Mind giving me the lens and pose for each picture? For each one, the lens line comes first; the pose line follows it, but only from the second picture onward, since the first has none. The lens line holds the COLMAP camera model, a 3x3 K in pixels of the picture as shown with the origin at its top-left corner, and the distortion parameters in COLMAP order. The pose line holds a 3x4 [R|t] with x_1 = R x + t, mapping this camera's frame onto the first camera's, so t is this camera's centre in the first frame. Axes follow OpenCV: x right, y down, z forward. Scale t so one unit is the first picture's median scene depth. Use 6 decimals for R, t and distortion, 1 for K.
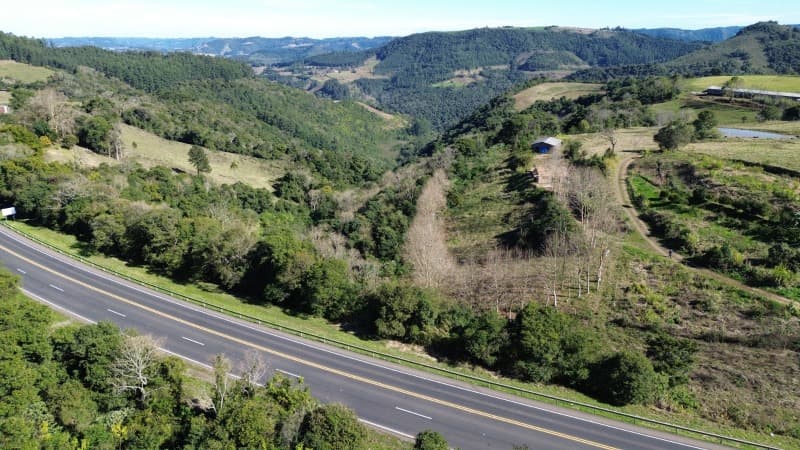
lens RADIAL K [[562.2, 0, 400.0], [0, 562.2, 225.0], [0, 0, 1]] dist [0.086010, -0.083270]
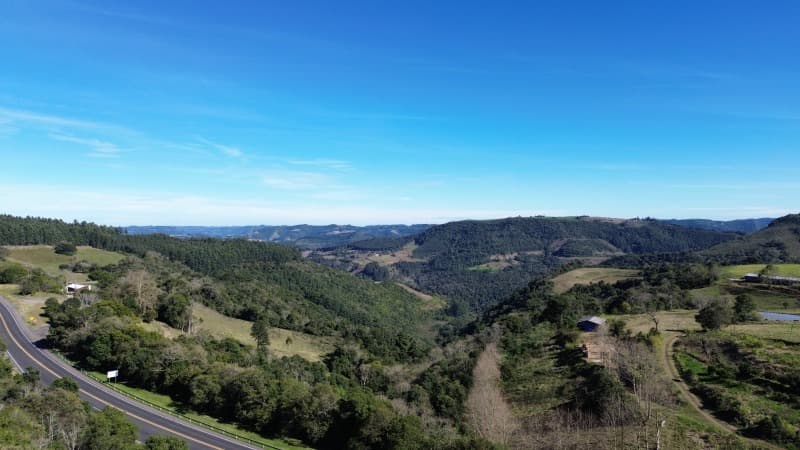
lens RADIAL K [[562.2, 0, 400.0], [0, 562.2, 225.0], [0, 0, 1]] dist [0.086010, -0.083270]
pose [[0.997909, 0.003479, -0.064542, -0.024352], [-0.023559, 0.949436, -0.313076, 0.020194], [0.060189, 0.313942, 0.947532, -0.067226]]
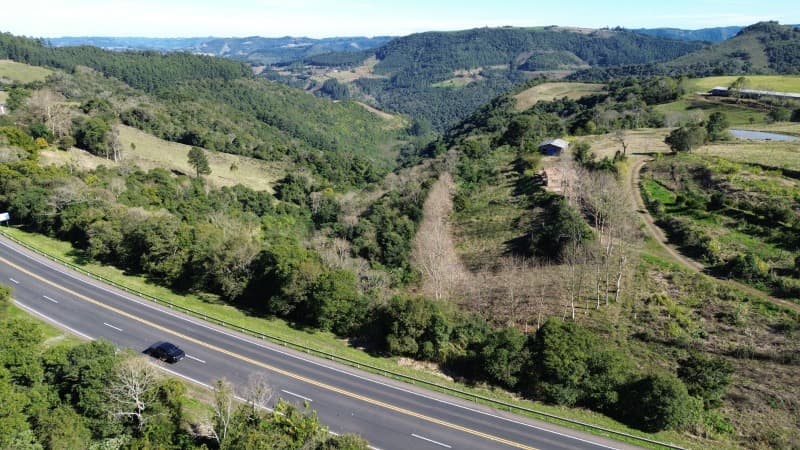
lens RADIAL K [[562.2, 0, 400.0], [0, 562.2, 225.0], [0, 0, 1]] dist [0.086010, -0.083270]
pose [[0.999999, 0.000205, 0.001486, -0.007213], [-0.000205, 1.000000, 0.000395, -0.005642], [-0.001486, -0.000396, 0.999999, 0.017381]]
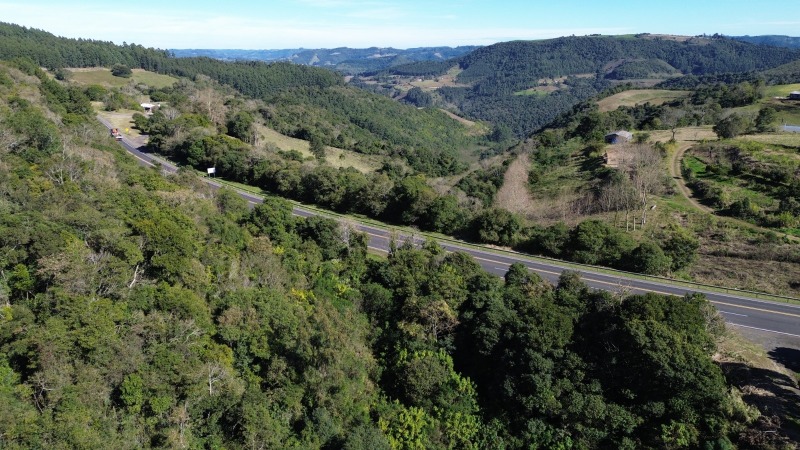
lens RADIAL K [[562.2, 0, 400.0], [0, 562.2, 225.0], [0, 0, 1]] dist [0.086010, -0.083270]
pose [[0.990407, 0.037225, -0.133069, -0.017190], [-0.039268, 0.999147, -0.012759, 0.058669], [0.132481, 0.017862, 0.991025, -0.169242]]
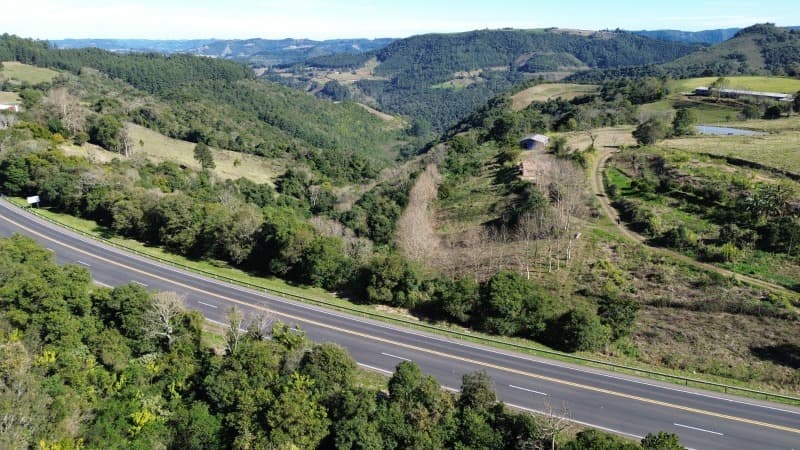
lens RADIAL K [[562.2, 0, 400.0], [0, 562.2, 225.0], [0, 0, 1]] dist [0.086010, -0.083270]
pose [[0.999999, 0.000608, -0.001013, 0.008183], [-0.000611, 0.999997, -0.002535, 0.014461], [0.001012, 0.002536, 0.999996, -0.047101]]
